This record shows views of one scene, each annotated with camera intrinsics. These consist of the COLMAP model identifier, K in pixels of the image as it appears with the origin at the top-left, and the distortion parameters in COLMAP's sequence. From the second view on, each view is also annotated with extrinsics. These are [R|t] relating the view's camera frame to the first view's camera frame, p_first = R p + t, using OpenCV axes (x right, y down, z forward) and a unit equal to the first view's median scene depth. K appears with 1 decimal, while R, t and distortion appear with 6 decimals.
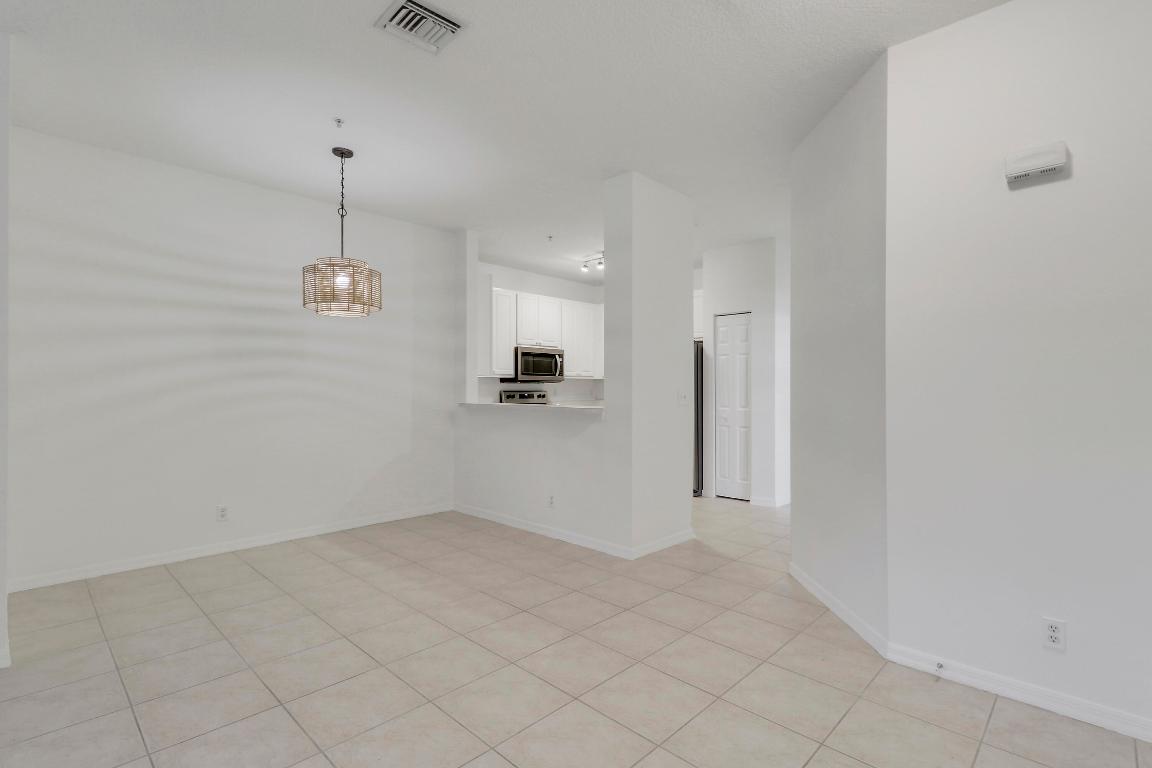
lens RADIAL K [[538.8, 0, 585.2], [0, 538.8, 383.3], [0, 0, 1]] dist [0.003072, -0.000834]
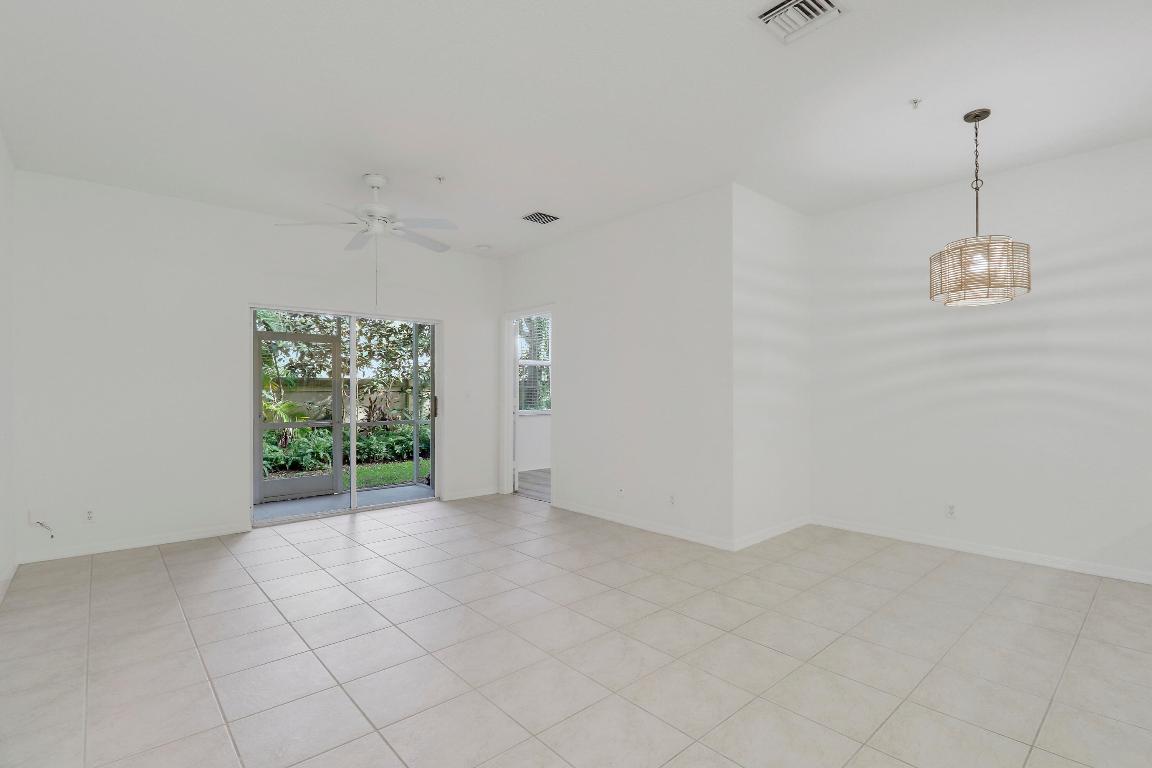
lens RADIAL K [[544.0, 0, 575.9], [0, 544.0, 380.4], [0, 0, 1]] dist [0.001957, -0.000689]
pose [[-0.069379, -0.014962, -0.997478, 0.266002], [0.008609, 0.999841, -0.015596, 0.001811], [0.997553, -0.009669, -0.069239, 0.244170]]
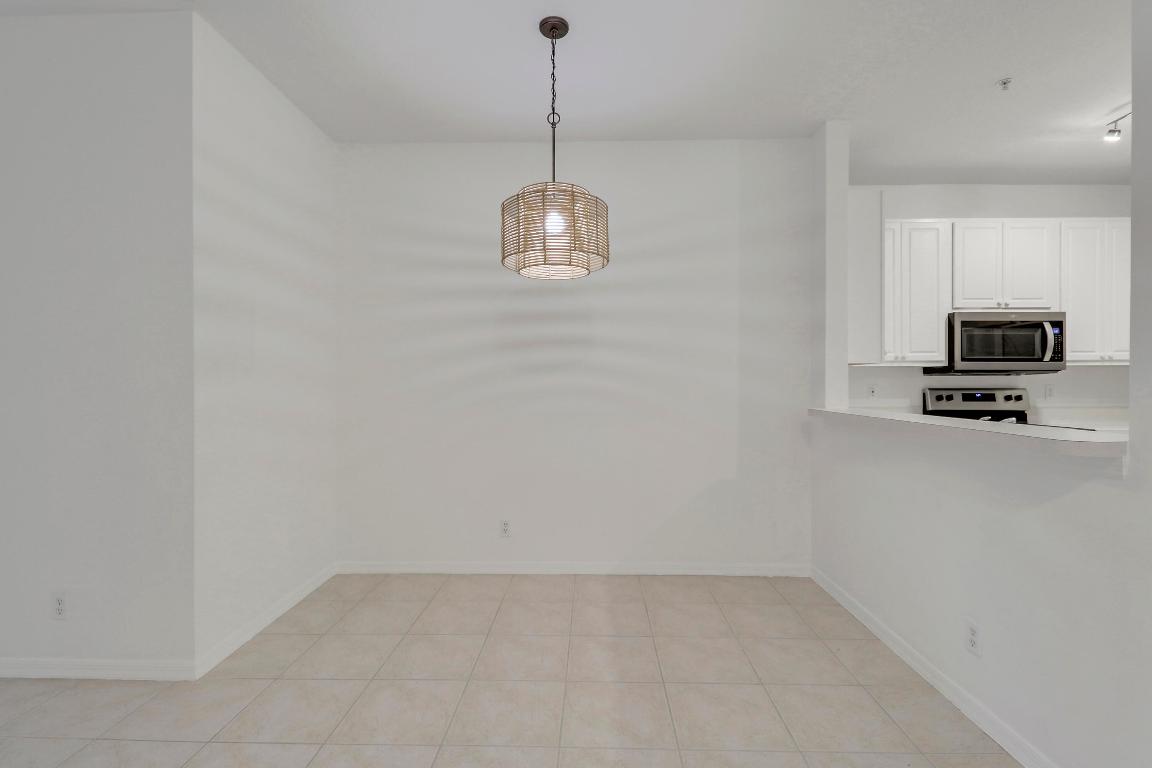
lens RADIAL K [[538.8, 0, 585.2], [0, 538.8, 383.3], [0, 0, 1]] dist [0.003072, -0.000834]
pose [[0.680366, 0.001863, -0.732870, 0.034707], [0.007110, 0.999933, 0.009142, 0.000181], [0.732838, -0.011430, 0.680307, 0.336285]]
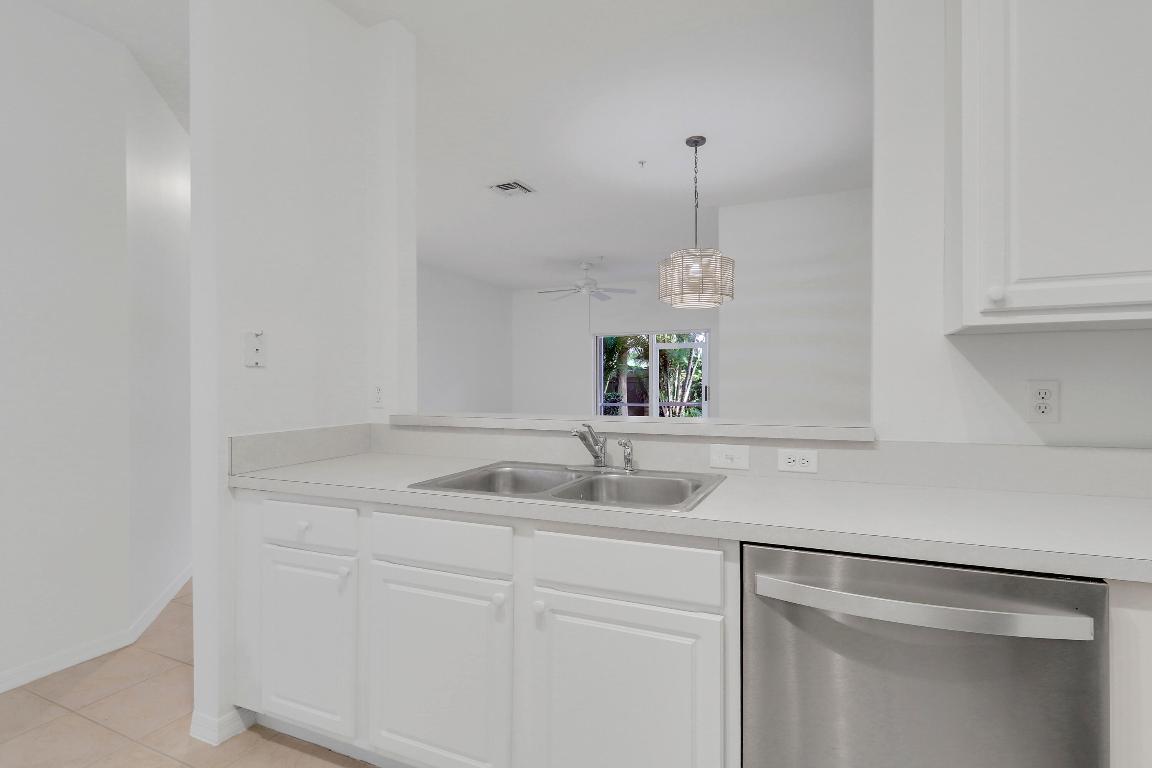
lens RADIAL K [[567.5, 0, 581.1], [0, 567.5, 382.0], [0, 0, 1]] dist [0.002106, -0.000045]
pose [[-0.936668, 0.003698, -0.350199, 0.067116], [0.005835, 0.999970, -0.005048, 0.009775], [0.350170, -0.006772, -0.936662, 1.089376]]
